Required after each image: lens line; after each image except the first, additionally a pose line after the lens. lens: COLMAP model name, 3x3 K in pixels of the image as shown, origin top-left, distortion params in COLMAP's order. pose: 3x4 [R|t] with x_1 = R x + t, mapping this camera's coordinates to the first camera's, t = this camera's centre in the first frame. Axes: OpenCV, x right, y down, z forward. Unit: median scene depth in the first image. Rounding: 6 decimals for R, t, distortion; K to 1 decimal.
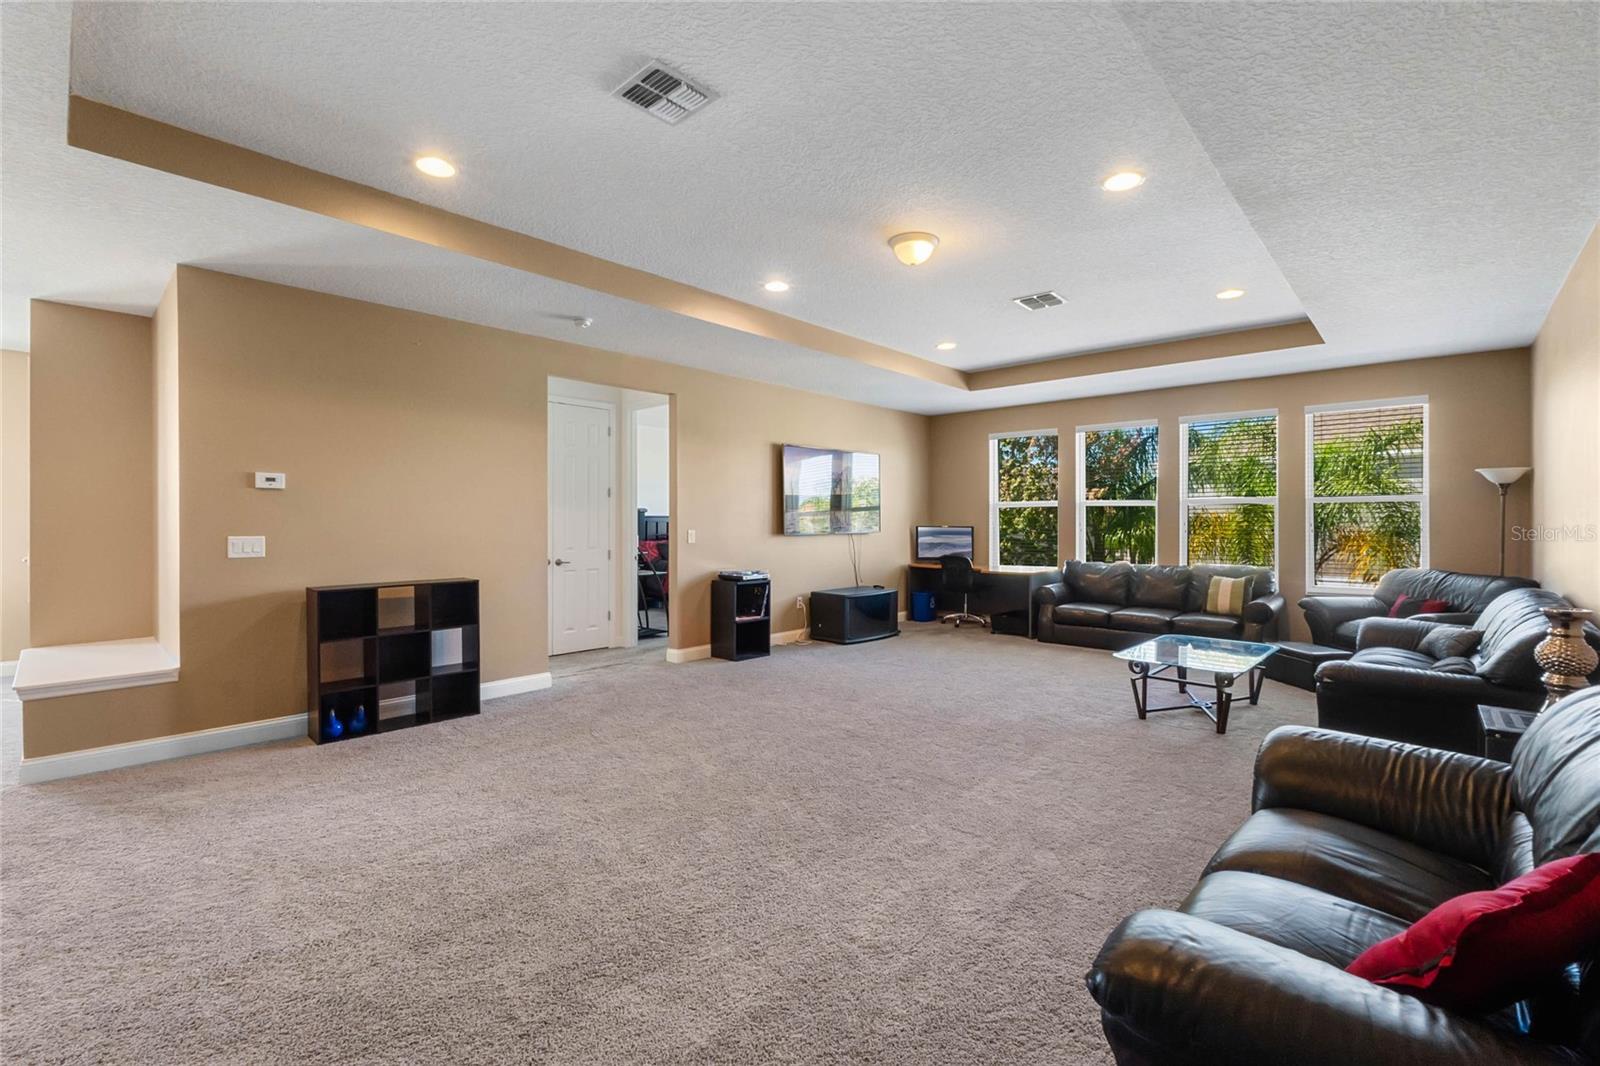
lens RADIAL K [[689.6, 0, 803.4], [0, 689.6, 525.5], [0, 0, 1]] dist [-0.002184, -0.000078]
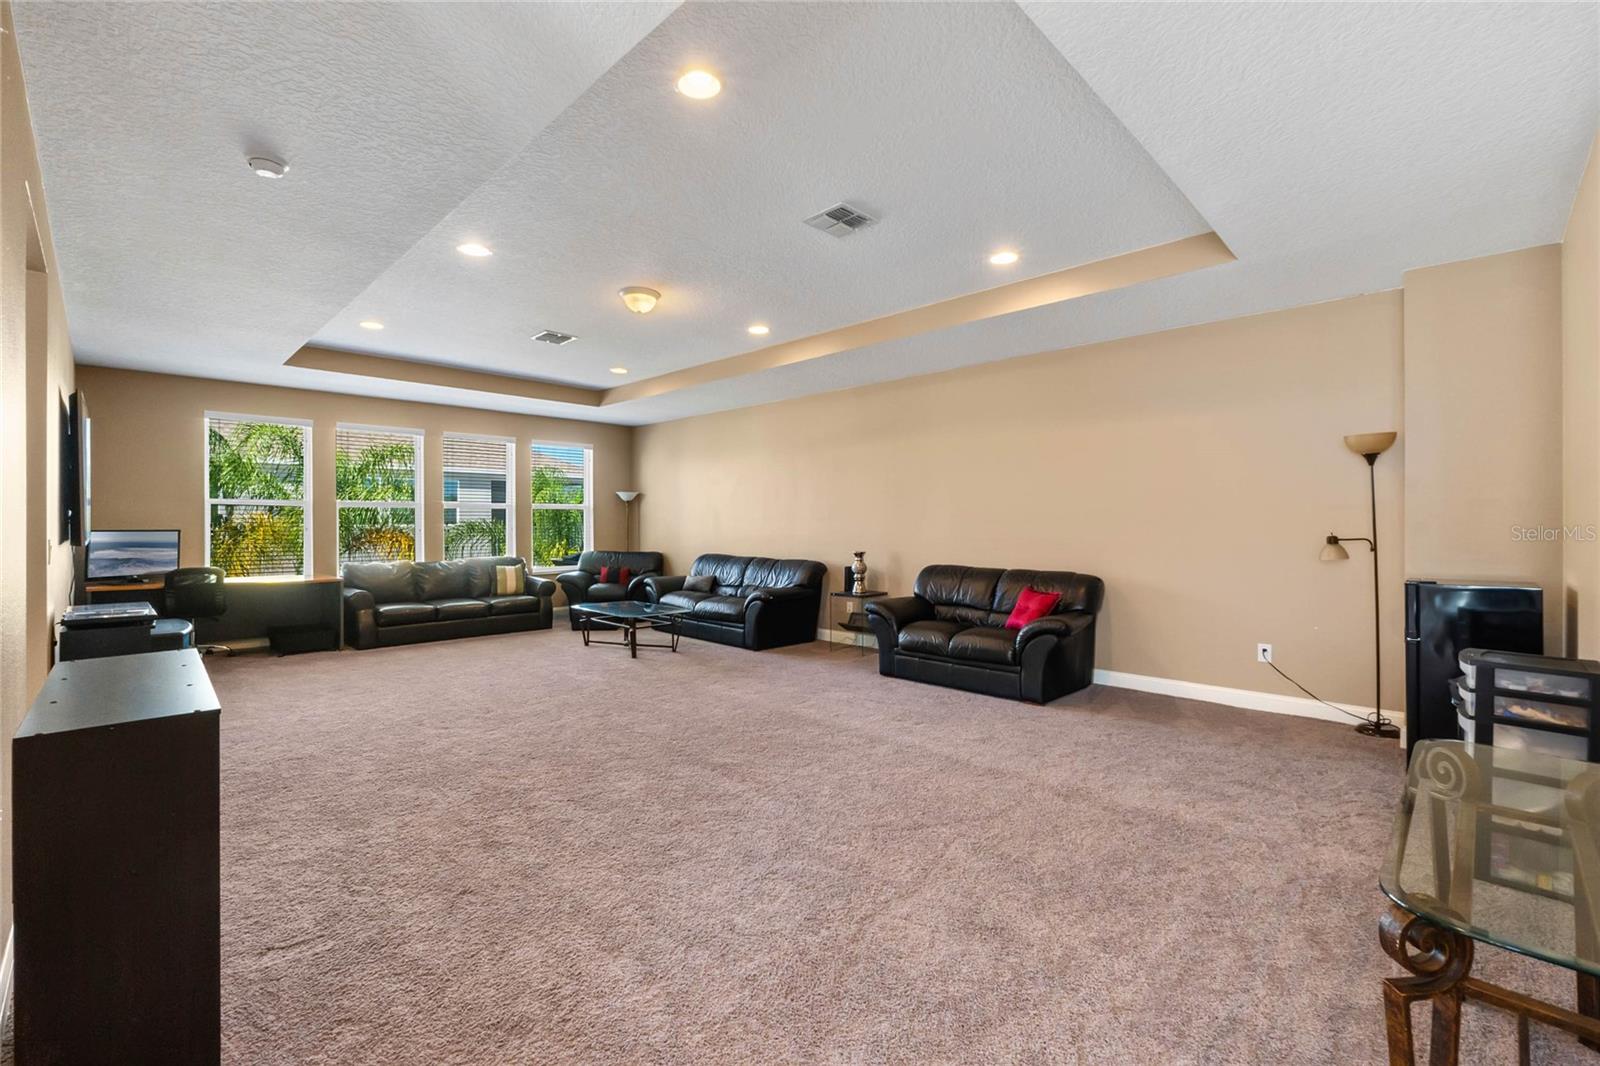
lens RADIAL K [[689.6, 0, 804.8], [0, 689.6, 527.8], [0, 0, 1]] dist [-0.002184, -0.000078]
pose [[0.042917, -0.008931, 0.999039, -0.763081], [0.008947, 0.999923, 0.008554, -0.001596], [-0.999039, 0.008571, 0.042994, 0.469222]]
